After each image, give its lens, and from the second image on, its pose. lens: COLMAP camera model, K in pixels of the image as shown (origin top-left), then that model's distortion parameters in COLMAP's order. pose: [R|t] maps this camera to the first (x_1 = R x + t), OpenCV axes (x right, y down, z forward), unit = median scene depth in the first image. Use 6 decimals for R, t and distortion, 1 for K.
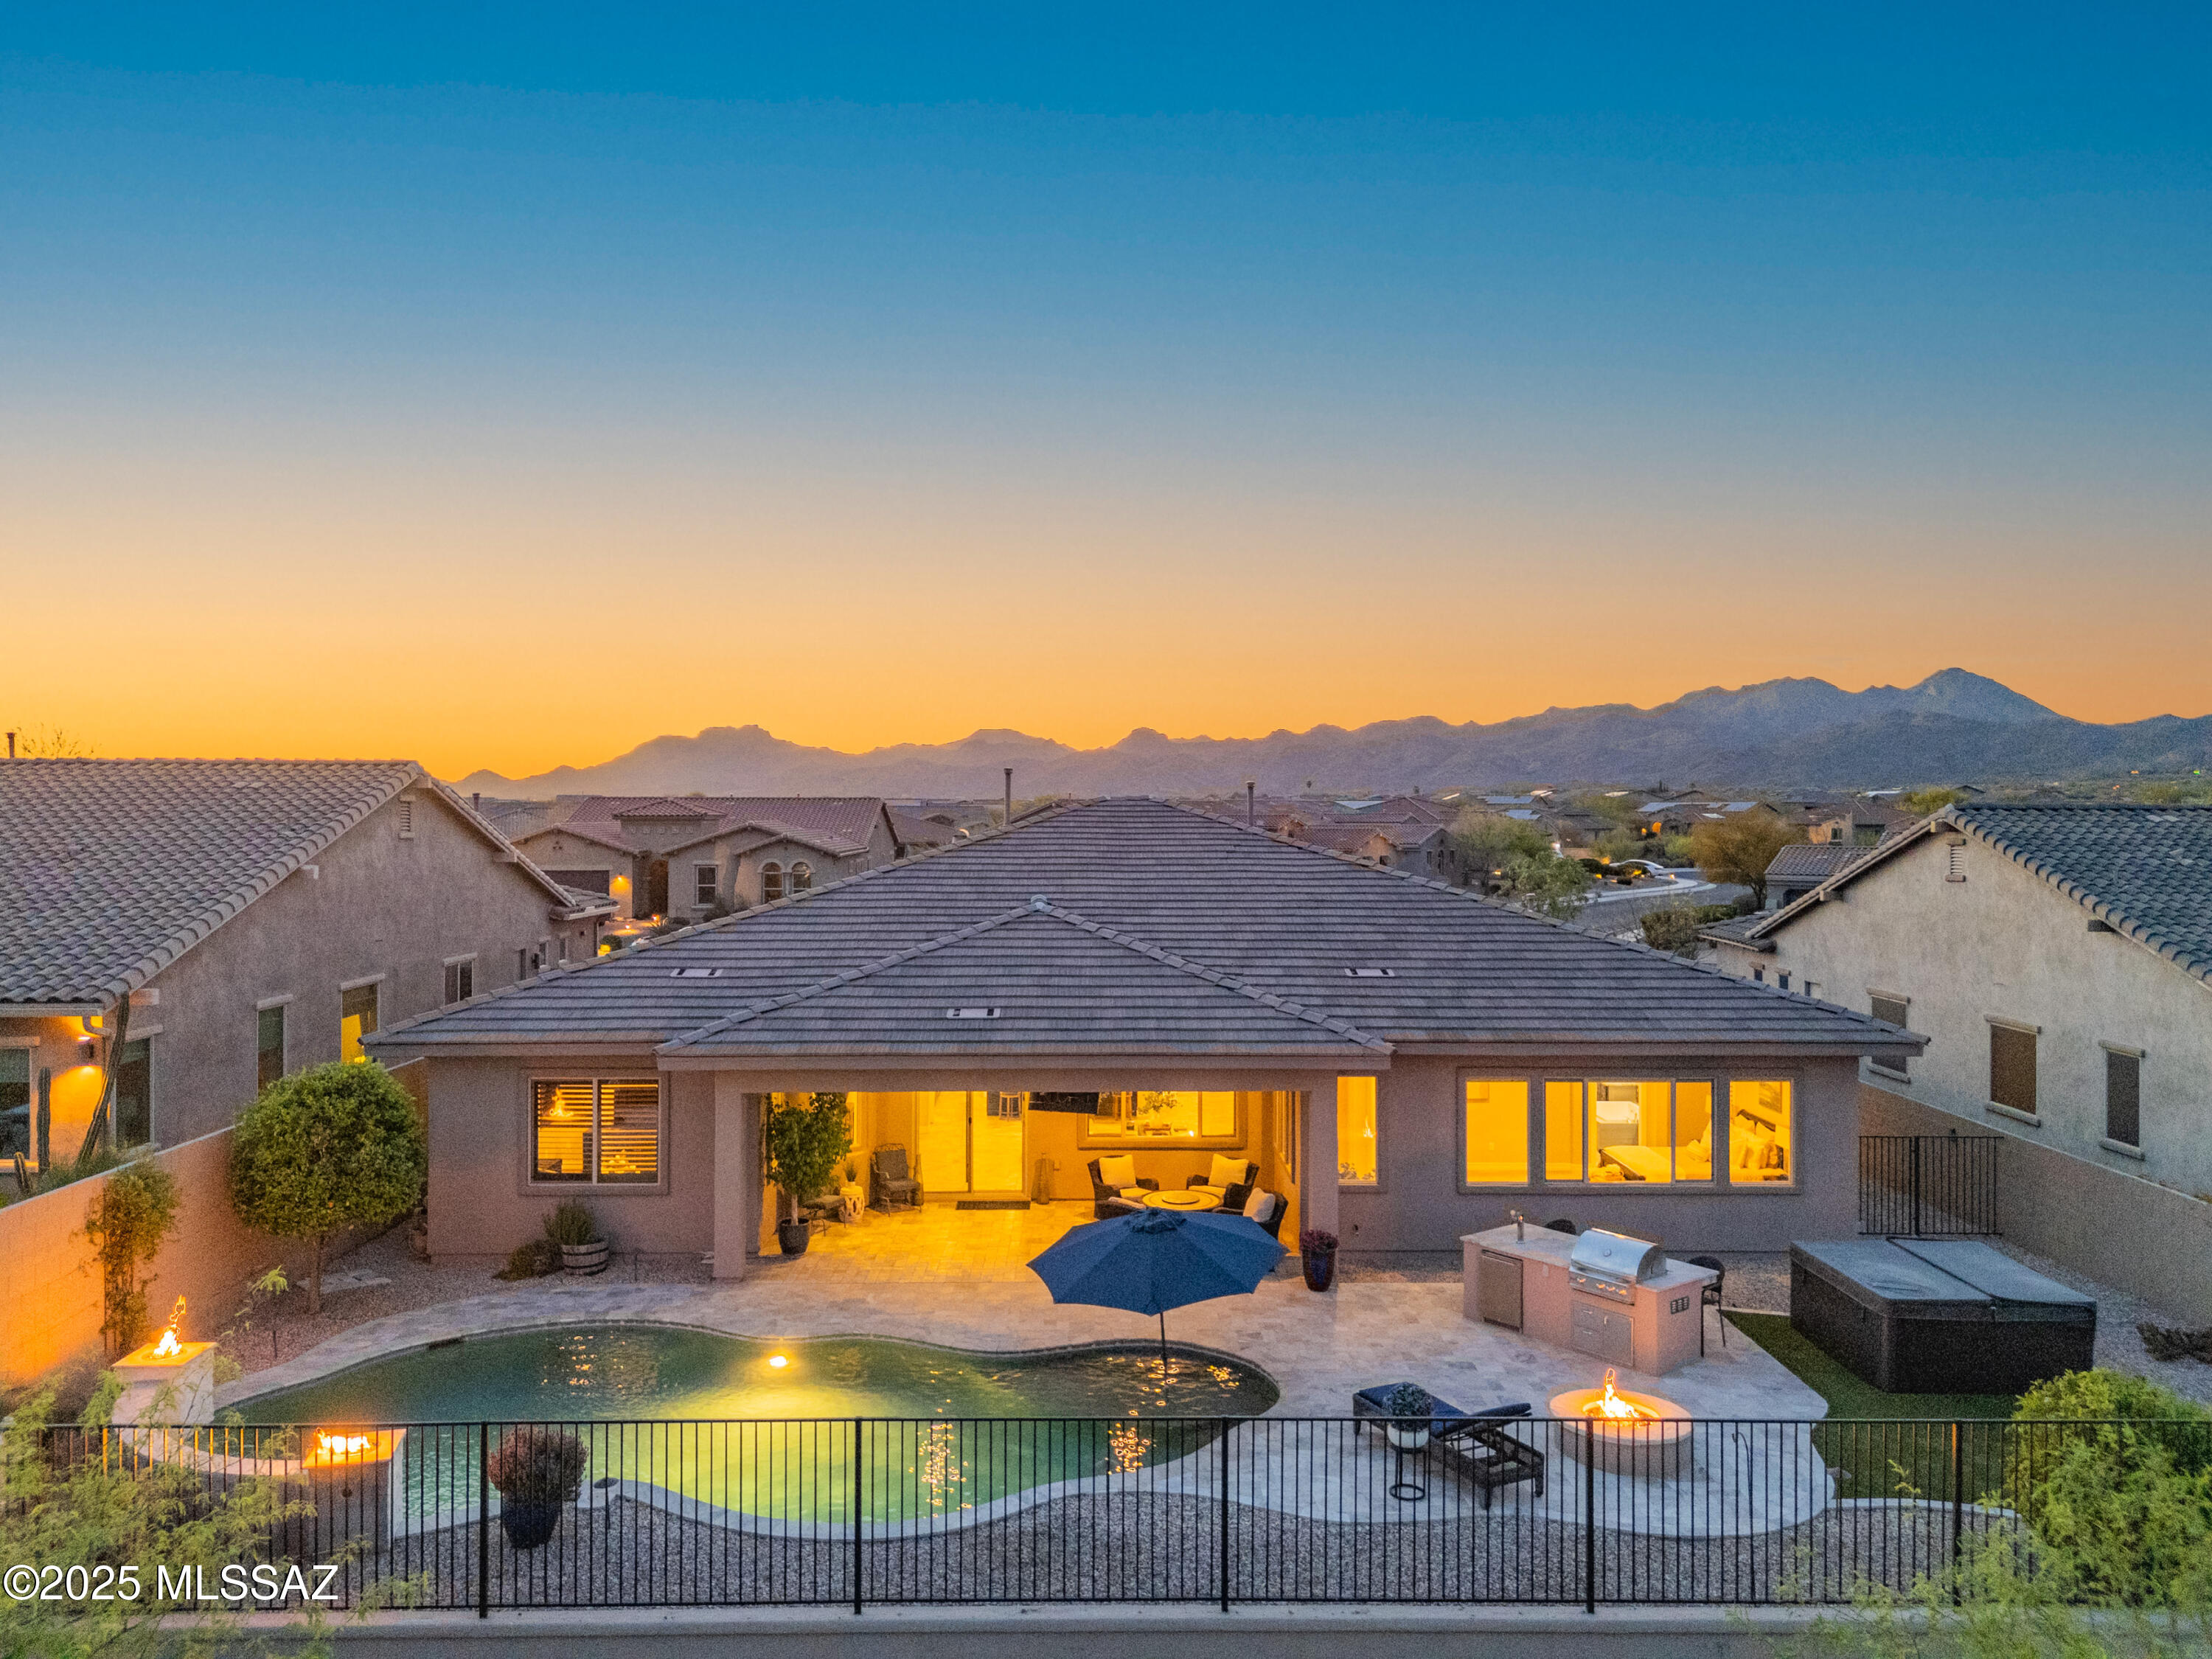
lens RADIAL K [[1599.2, 0, 1111.2], [0, 1599.2, 810.7], [0, 0, 1]] dist [0.049326, -0.006401]
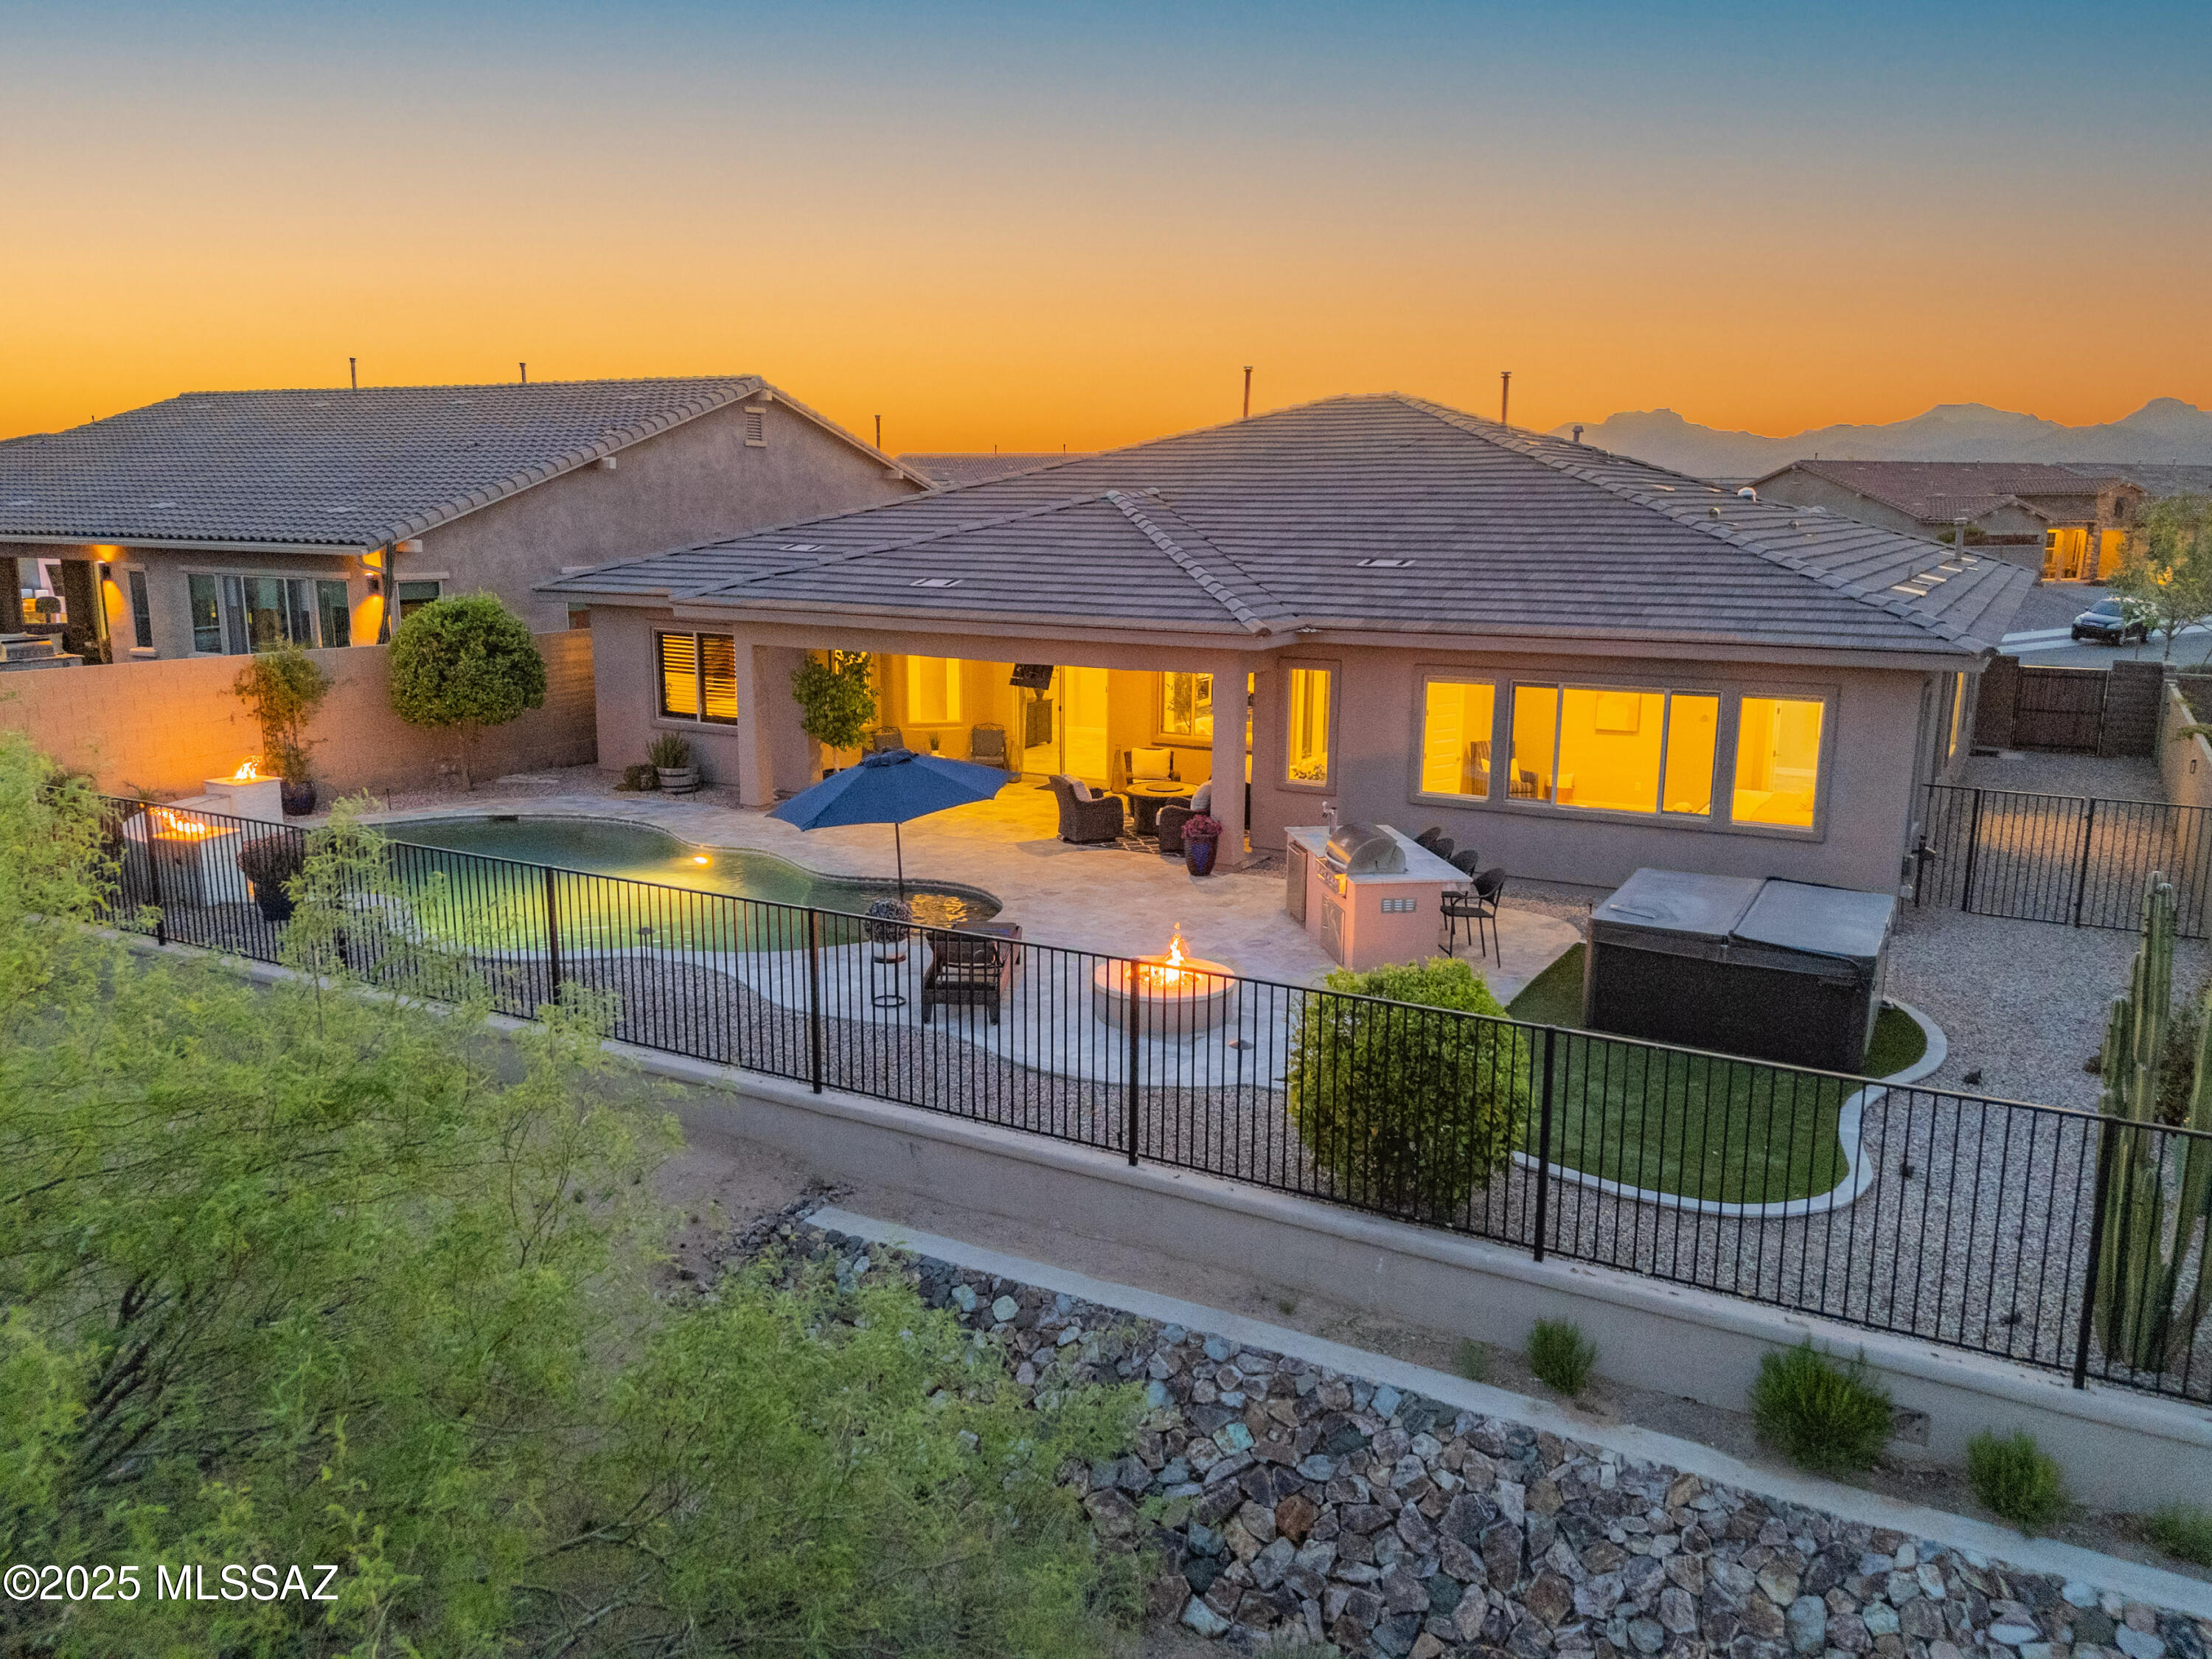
lens RADIAL K [[1599.2, 0, 1120.3], [0, 1599.2, 831.0], [0, 0, 1]] dist [0.049326, -0.006401]
pose [[0.870891, 0.104092, -0.480326, 0.510813], [-0.004377, 0.978918, 0.204207, 0.070284], [0.491456, -0.175739, 0.852987, 0.146976]]
